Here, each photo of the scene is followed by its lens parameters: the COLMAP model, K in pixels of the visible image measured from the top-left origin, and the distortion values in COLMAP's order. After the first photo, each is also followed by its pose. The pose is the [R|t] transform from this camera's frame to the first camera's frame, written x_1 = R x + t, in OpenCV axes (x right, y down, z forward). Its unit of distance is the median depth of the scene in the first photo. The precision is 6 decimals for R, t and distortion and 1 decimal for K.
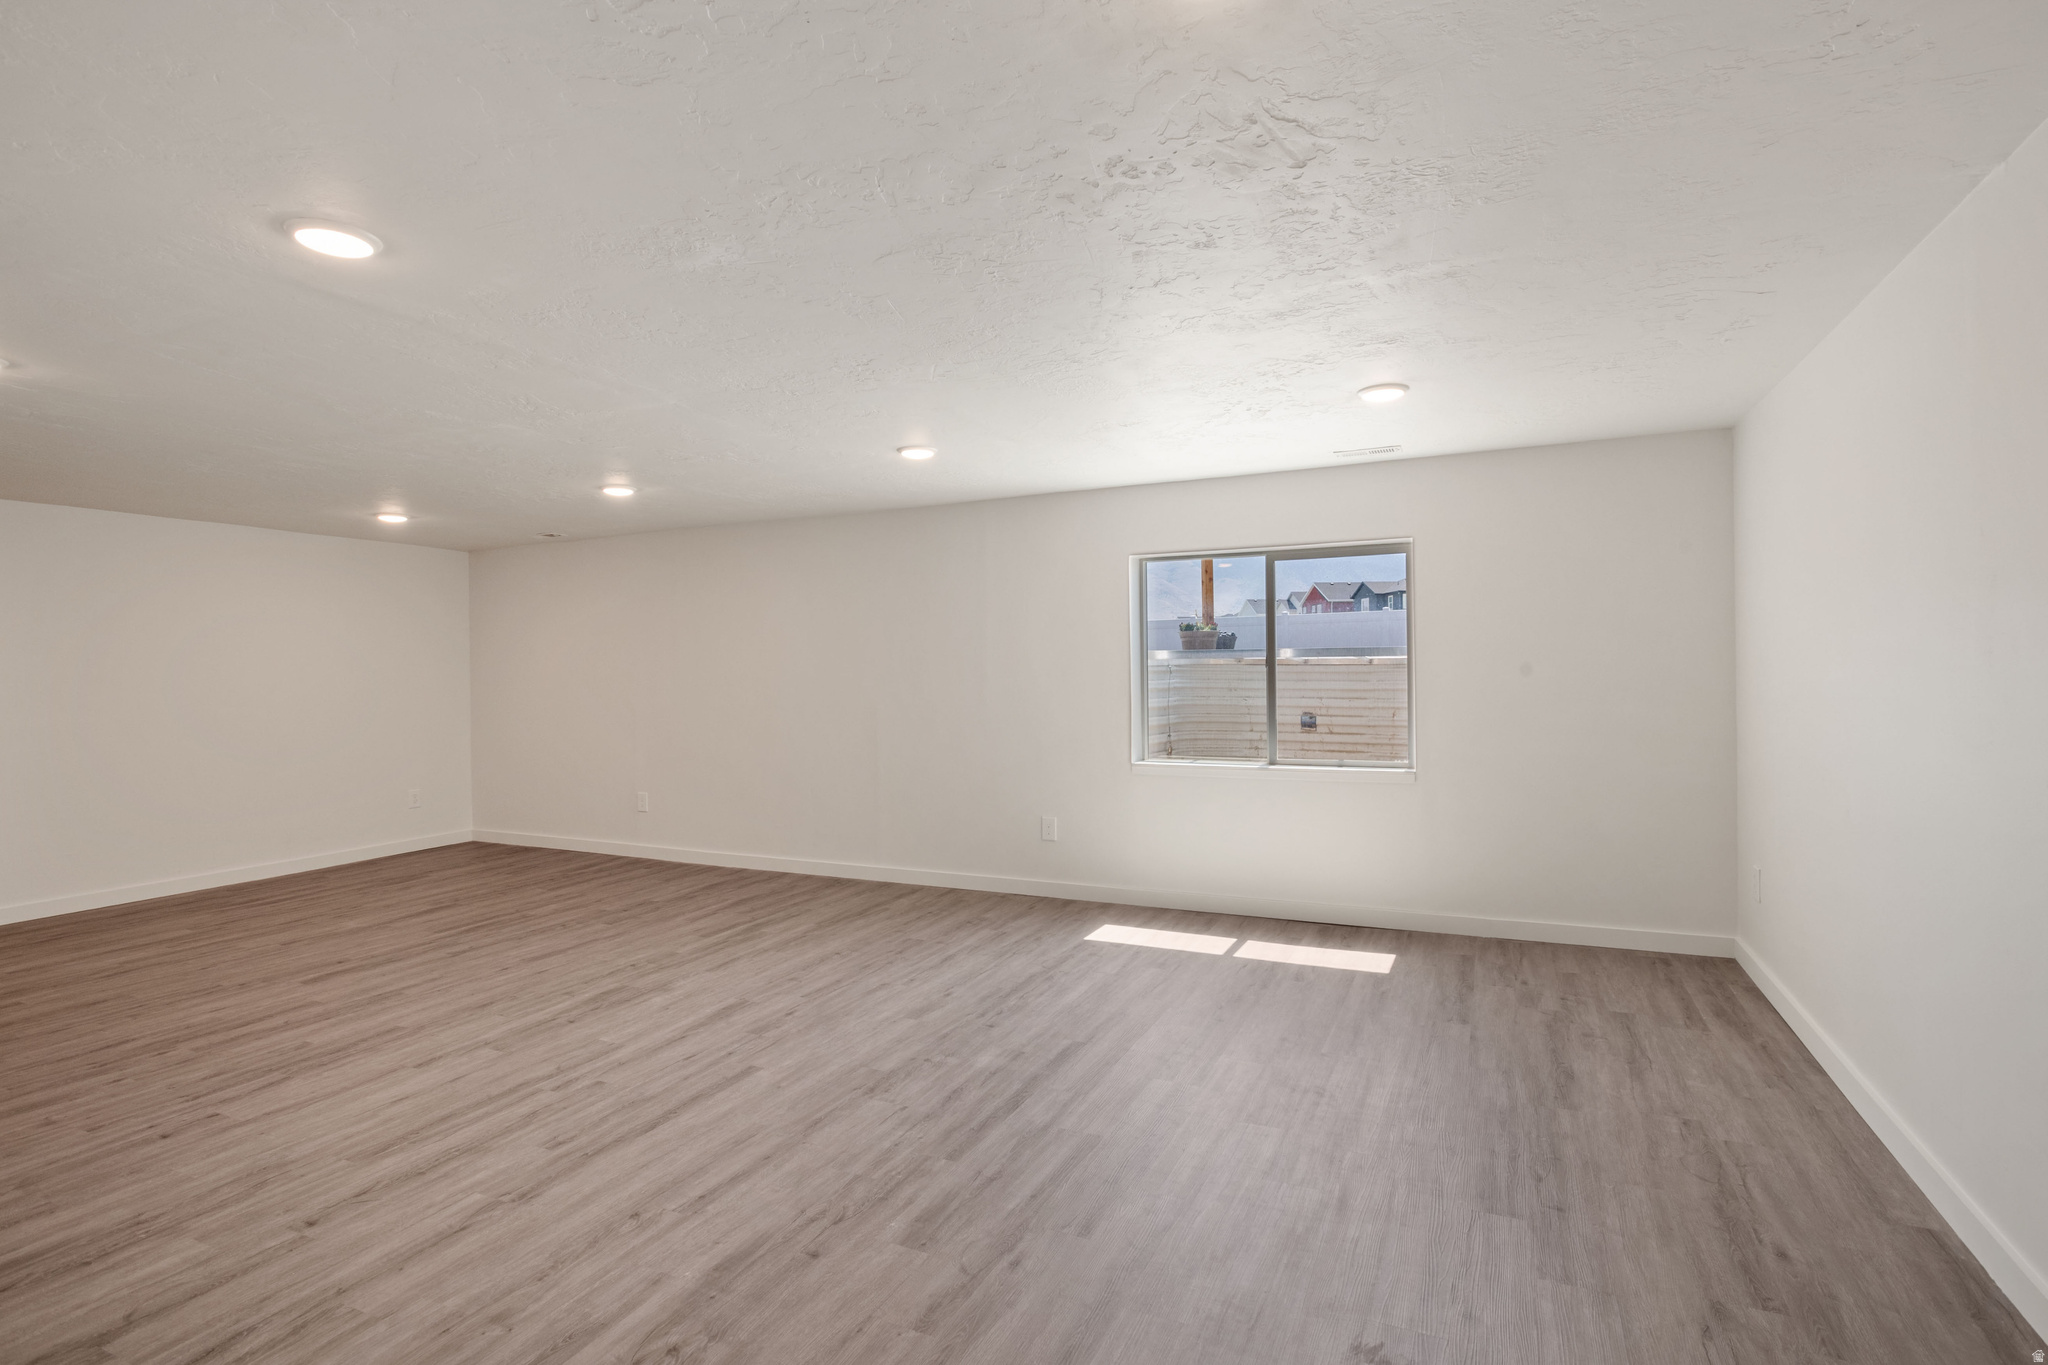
lens RADIAL K [[978.2, 0, 1035.7], [0, 978.2, 678.3], [0, 0, 1]] dist [0.004116, 0.006072]
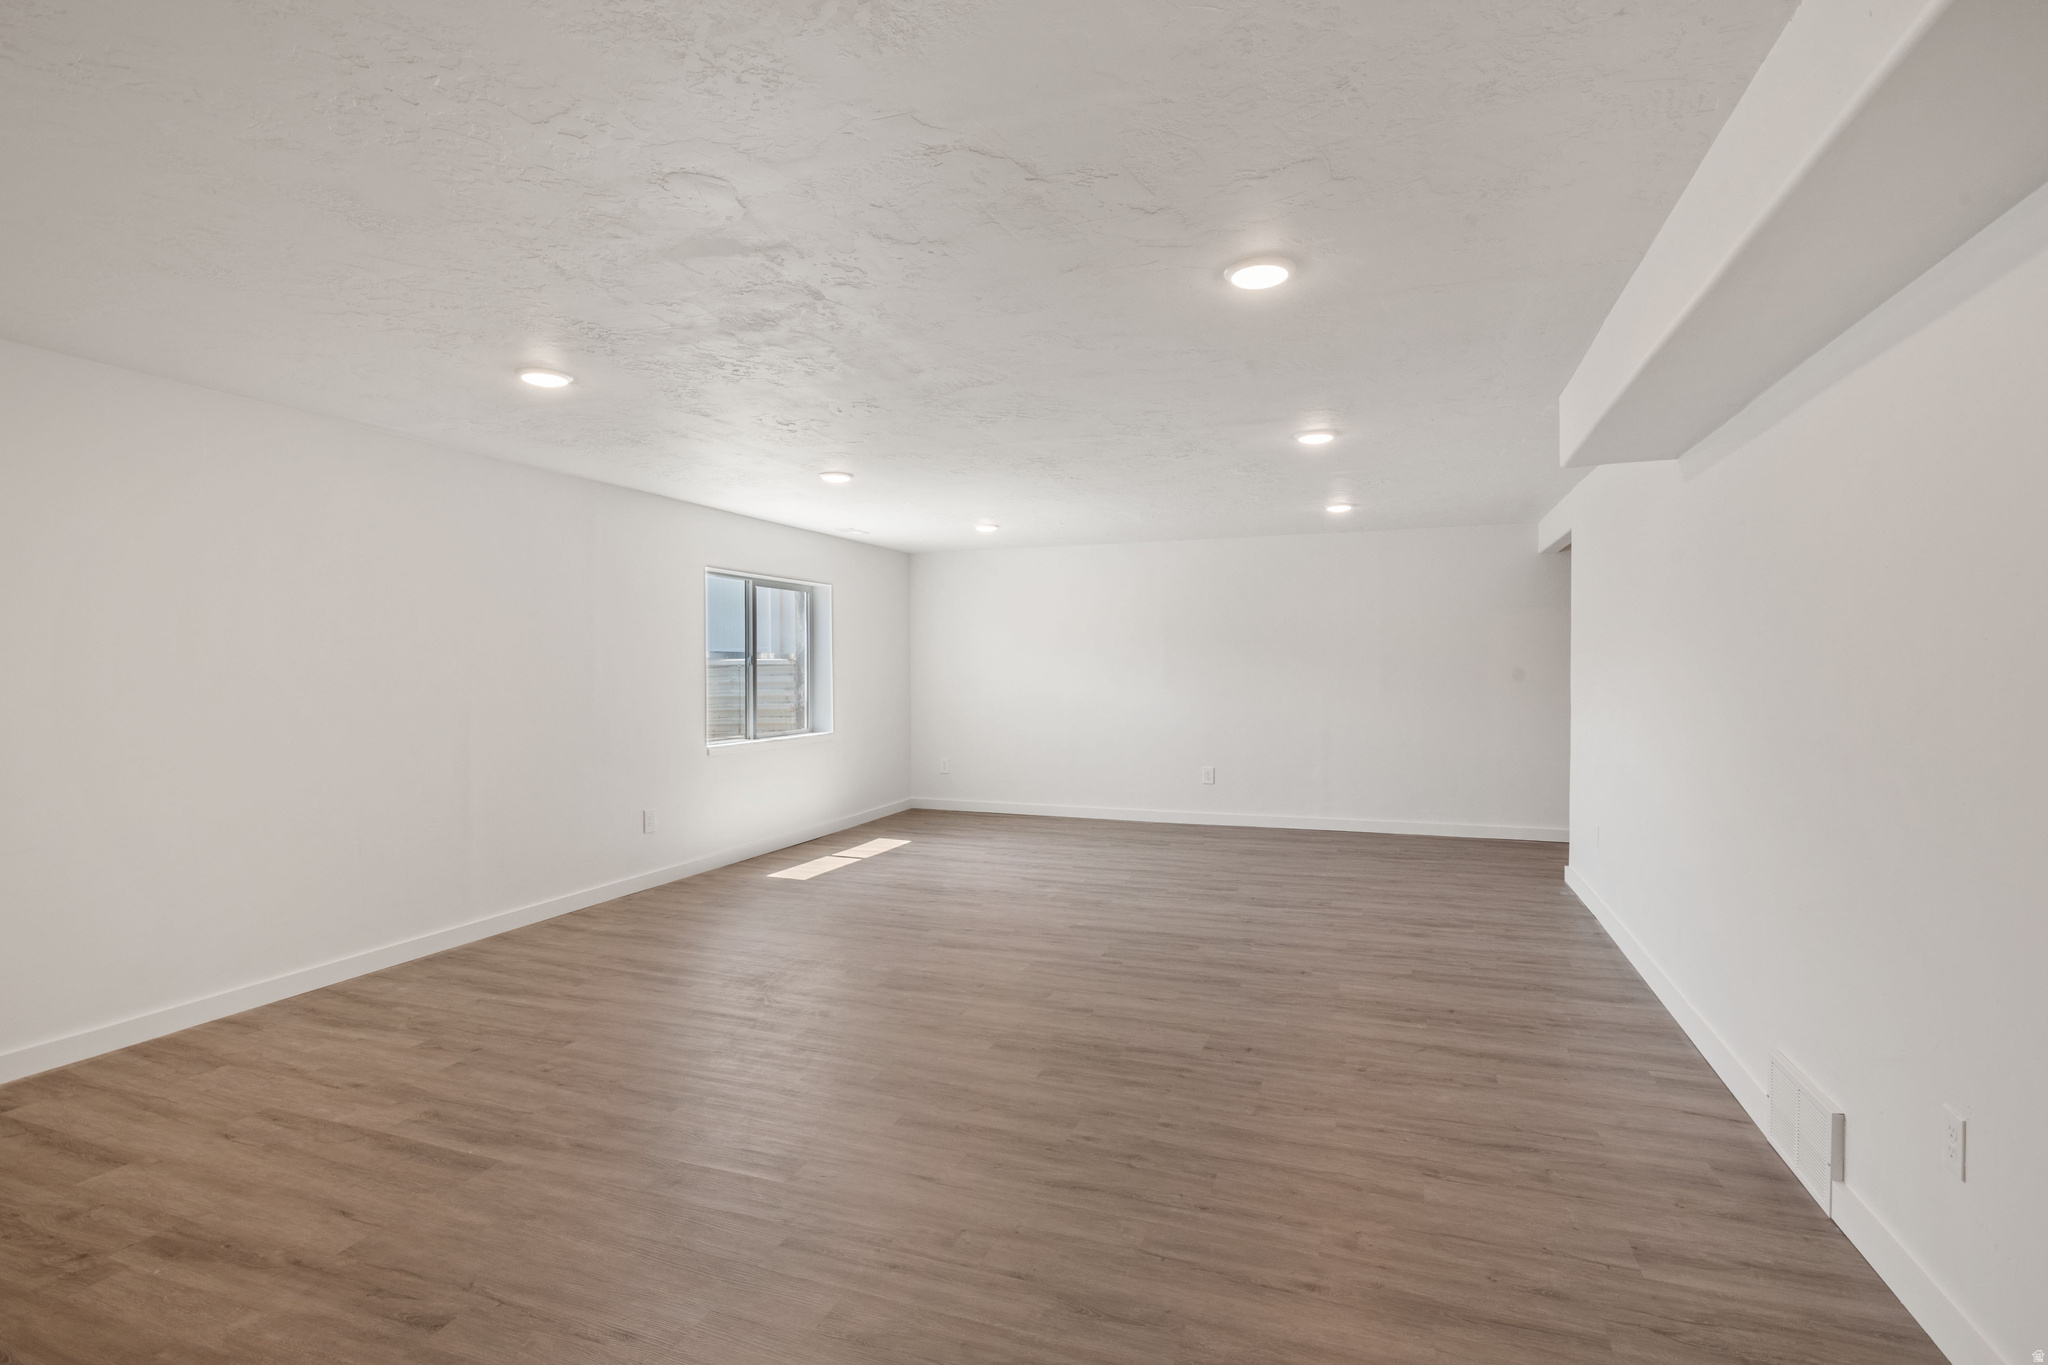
lens RADIAL K [[978.2, 0, 1026.8], [0, 978.2, 667.9], [0, 0, 1]] dist [0.004116, 0.006072]
pose [[-0.087631, 0.012810, 0.996071, -1.530823], [0.010107, 0.999877, -0.011970, 0.016647], [-0.996102, 0.009018, -0.087750, 1.029748]]
